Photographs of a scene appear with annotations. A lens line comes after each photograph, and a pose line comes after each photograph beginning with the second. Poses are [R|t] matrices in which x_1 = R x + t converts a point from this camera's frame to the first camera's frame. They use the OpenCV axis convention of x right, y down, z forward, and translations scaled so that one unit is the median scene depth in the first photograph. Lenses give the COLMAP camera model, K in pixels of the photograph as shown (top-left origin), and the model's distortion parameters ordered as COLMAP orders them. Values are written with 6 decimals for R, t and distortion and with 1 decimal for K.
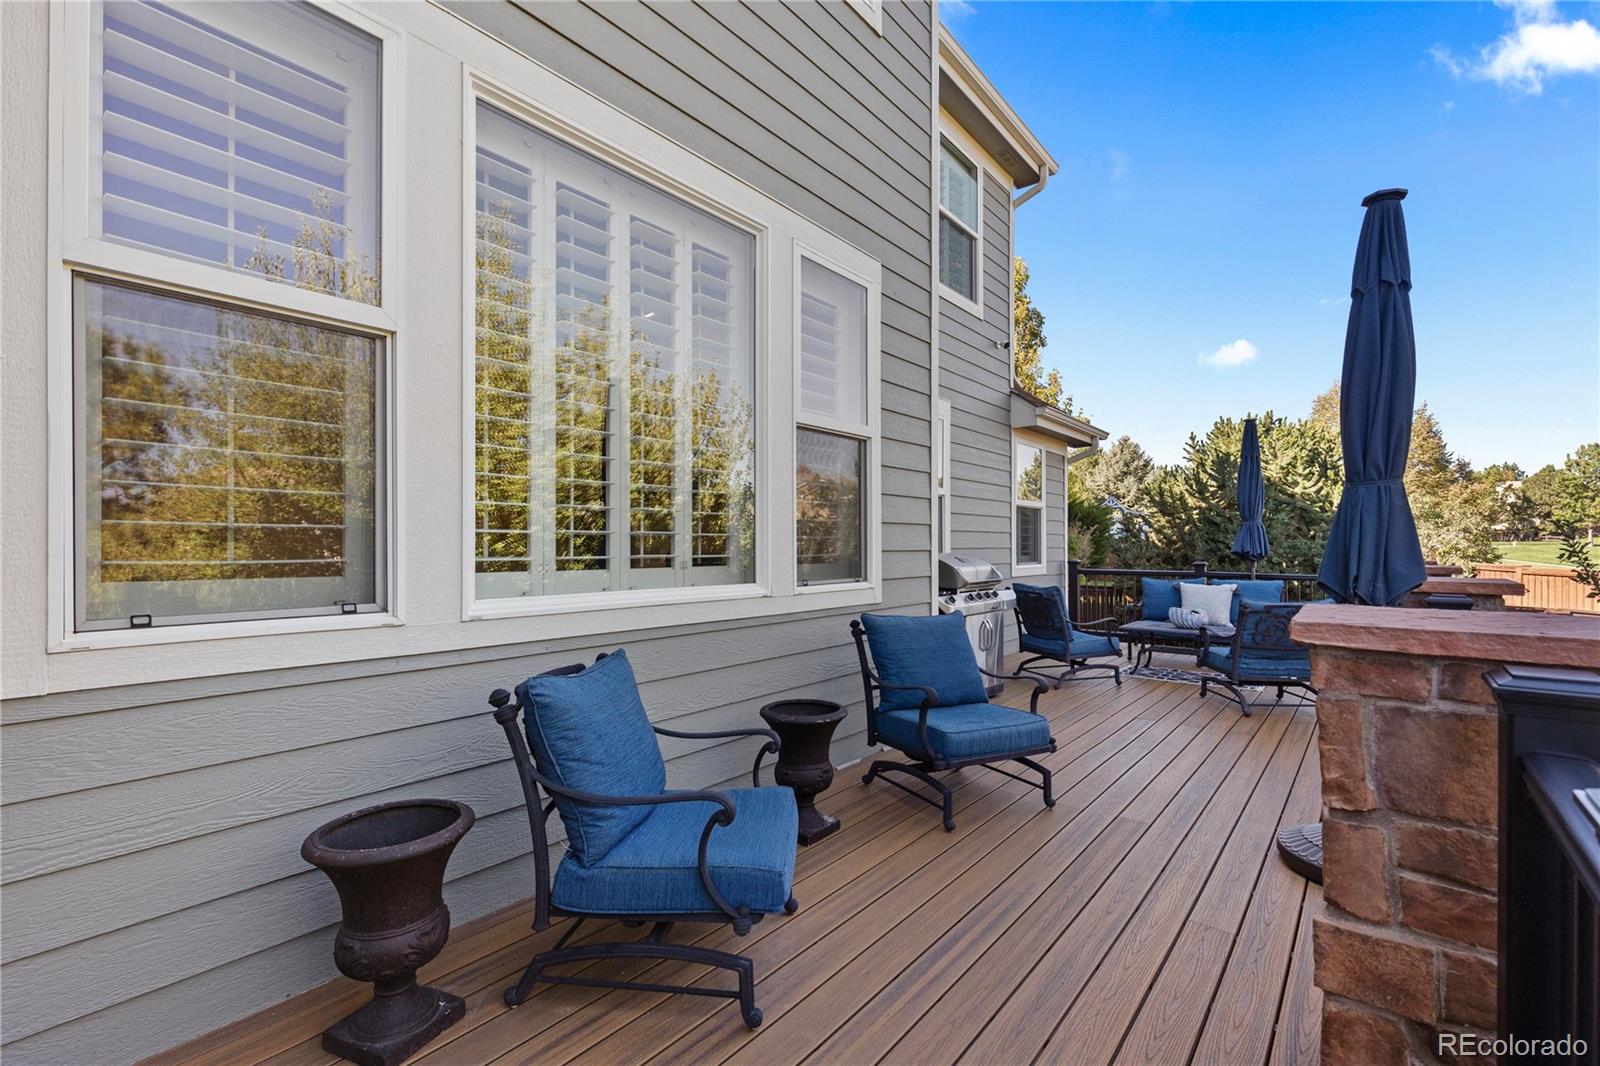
lens RADIAL K [[716.0, 0, 807.4], [0, 716.0, 547.6], [0, 0, 1]] dist [0.004852, -0.000102]
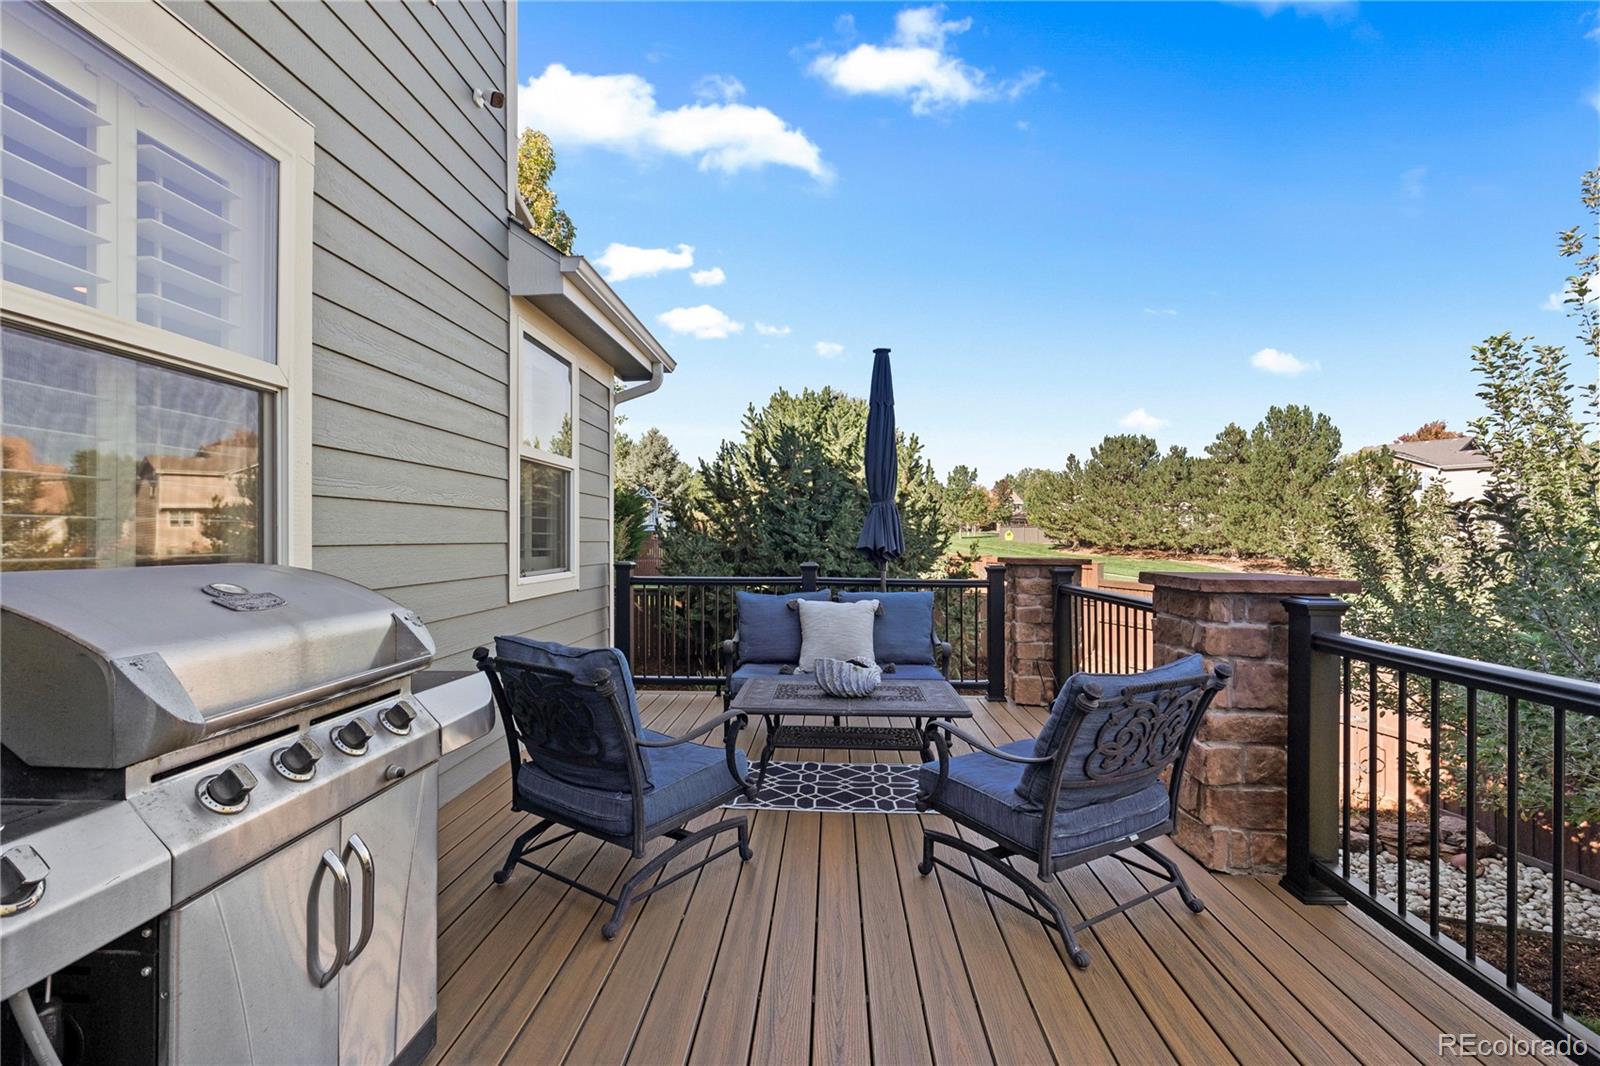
lens RADIAL K [[716.0, 0, 807.4], [0, 716.0, 547.6], [0, 0, 1]] dist [0.004852, -0.000102]
pose [[0.806033, -0.007266, 0.591826, 0.102912], [0.000360, 0.999930, 0.011786, -0.001322], [-0.591871, -0.009287, 0.805979, 0.312004]]
